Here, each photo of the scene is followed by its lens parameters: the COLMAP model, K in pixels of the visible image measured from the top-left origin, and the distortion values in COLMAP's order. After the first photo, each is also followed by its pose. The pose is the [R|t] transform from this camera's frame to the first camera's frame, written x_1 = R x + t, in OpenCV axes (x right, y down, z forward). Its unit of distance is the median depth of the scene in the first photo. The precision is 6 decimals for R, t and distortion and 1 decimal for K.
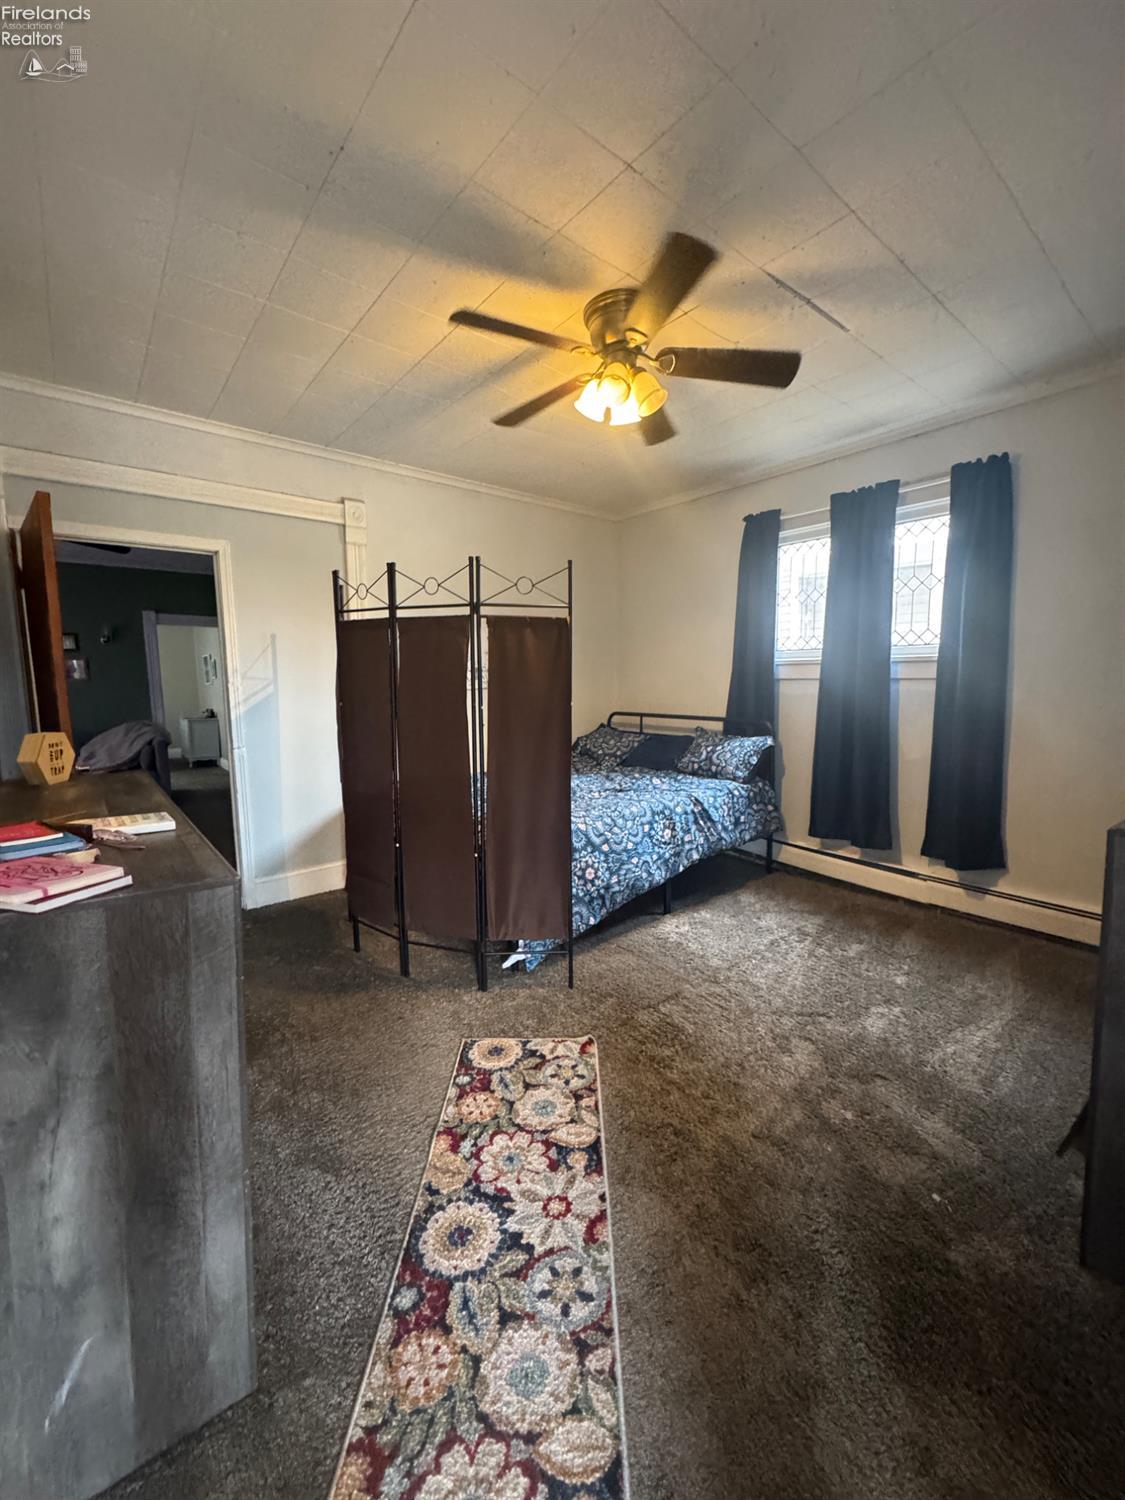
lens RADIAL K [[597.8, 0, 562.8], [0, 597.8, 749.2], [0, 0, 1]] dist [-0.000343, -0.000248]
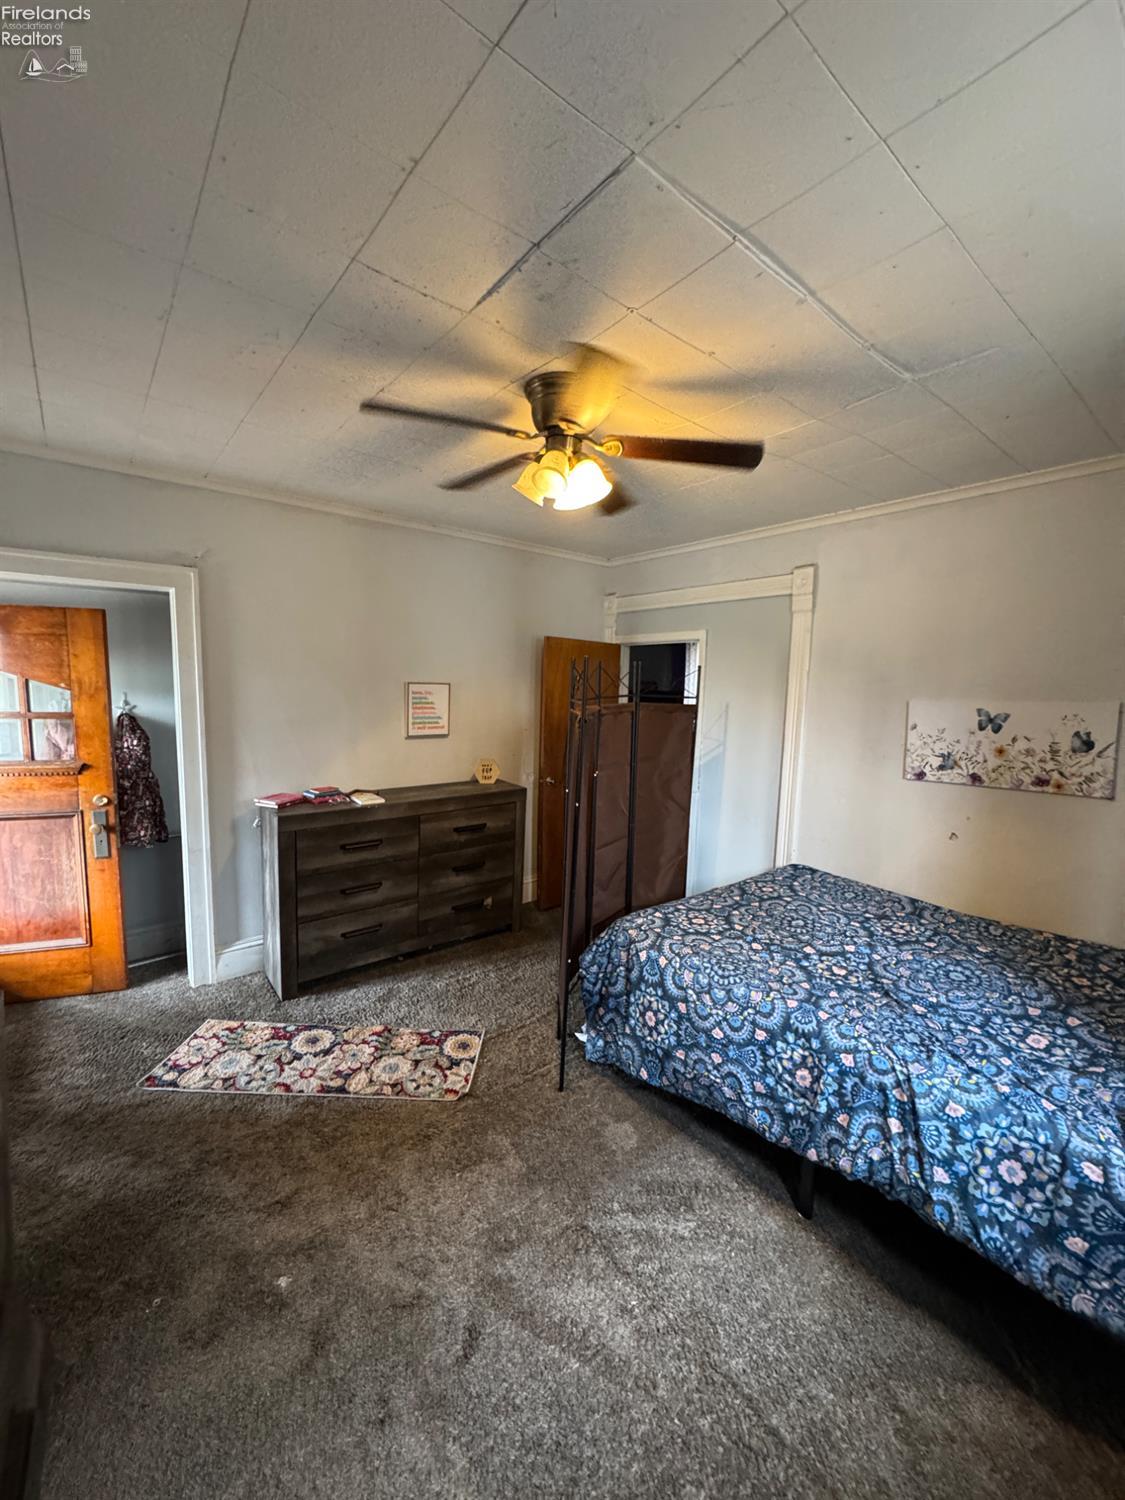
lens RADIAL K [[597.8, 0, 563.2], [0, 597.8, 746.9], [0, 0, 1]] dist [-0.000343, -0.000248]
pose [[-0.010874, 0.117934, -0.992962, 0.804983], [-0.142723, 0.982670, 0.118275, -0.234924], [0.989703, 0.143005, 0.006146, 0.809812]]
